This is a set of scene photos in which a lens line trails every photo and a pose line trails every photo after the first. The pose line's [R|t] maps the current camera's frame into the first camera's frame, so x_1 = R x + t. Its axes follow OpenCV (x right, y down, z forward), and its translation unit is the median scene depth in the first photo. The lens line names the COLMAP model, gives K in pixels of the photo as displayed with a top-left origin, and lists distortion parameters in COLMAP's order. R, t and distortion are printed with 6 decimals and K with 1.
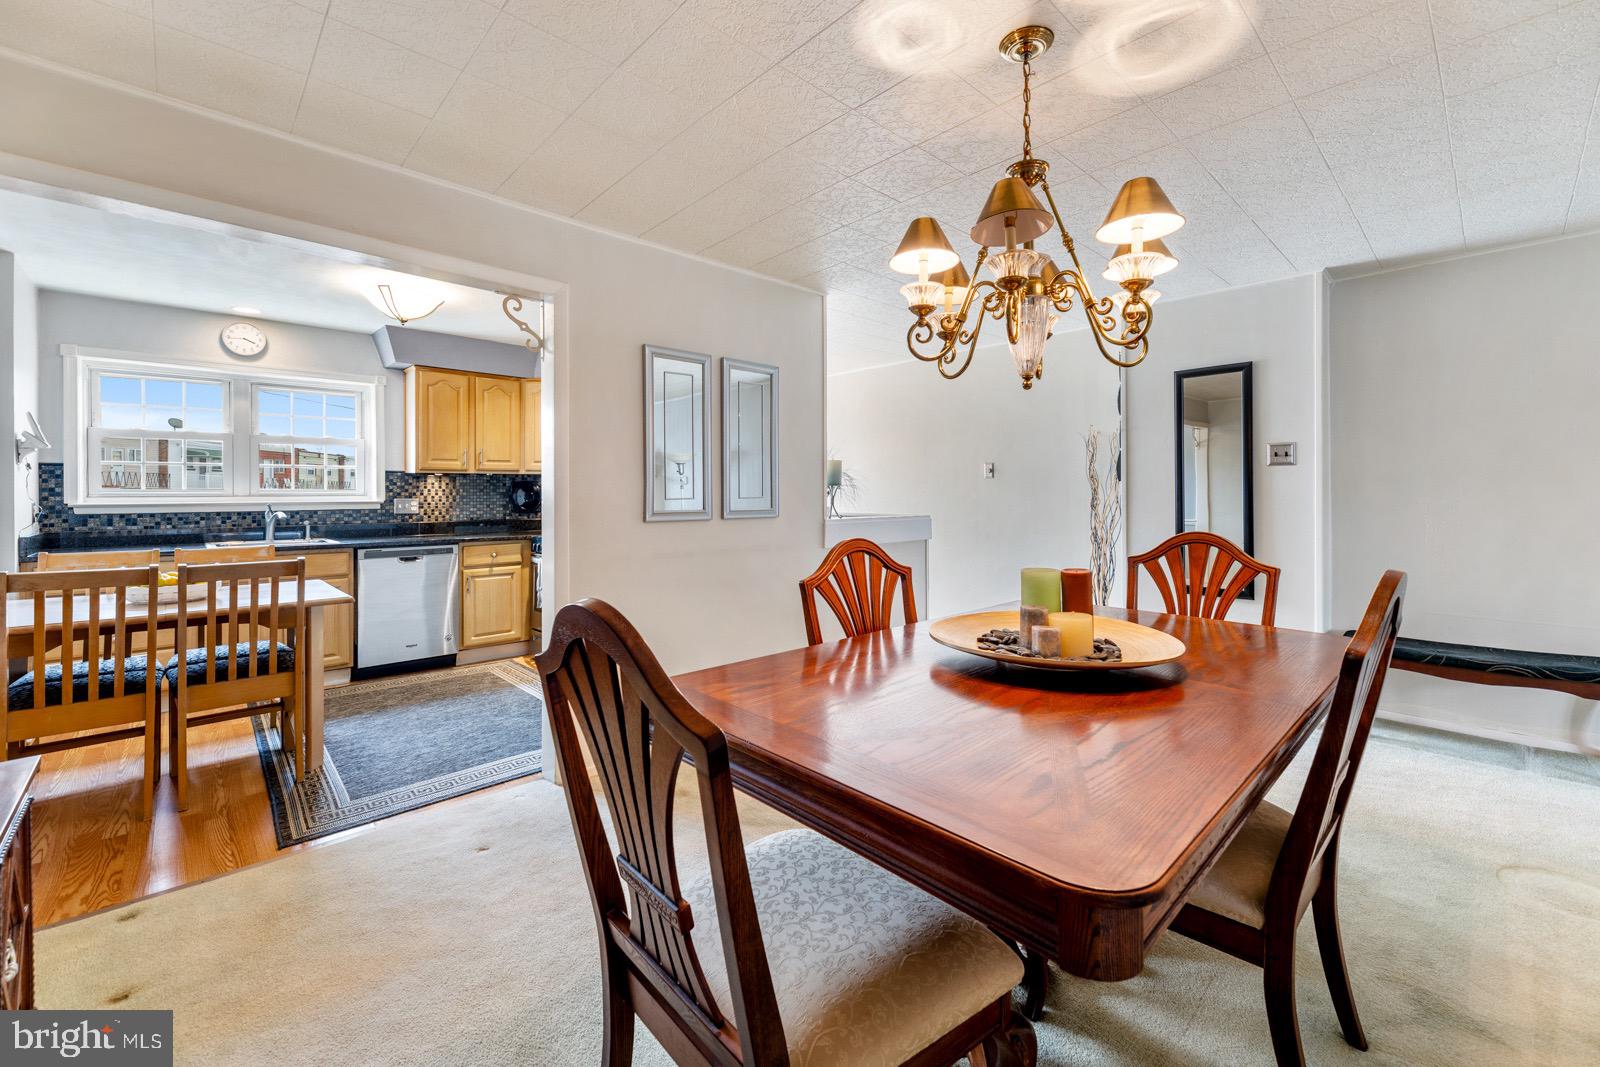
lens RADIAL K [[652.2, 0, 787.9], [0, 652.2, 492.7], [0, 0, 1]] dist [-0.000179, 0.000903]
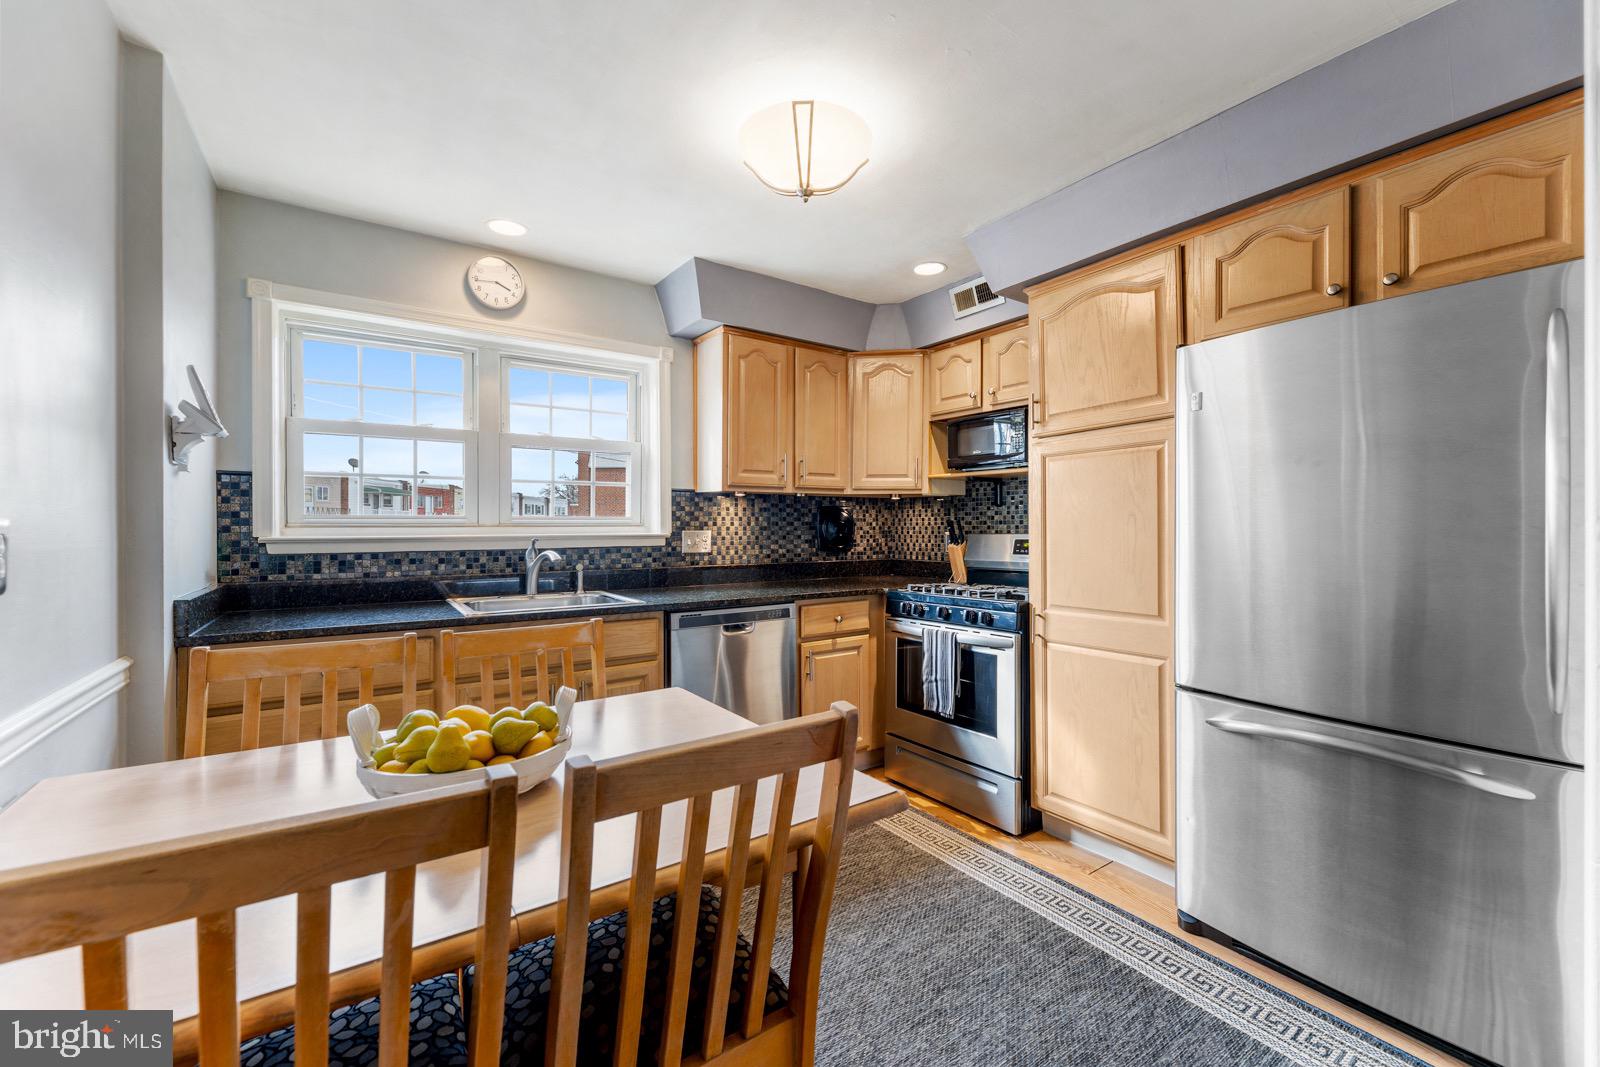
lens RADIAL K [[652.2, 0, 803.5], [0, 652.2, 525.8], [0, 0, 1]] dist [-0.000179, 0.000903]
pose [[0.988938, 0.000920, -0.148326, -0.436069], [-0.001005, 0.999999, -0.000497, 0.005081], [0.148325, 0.000641, 0.988938, 0.405594]]
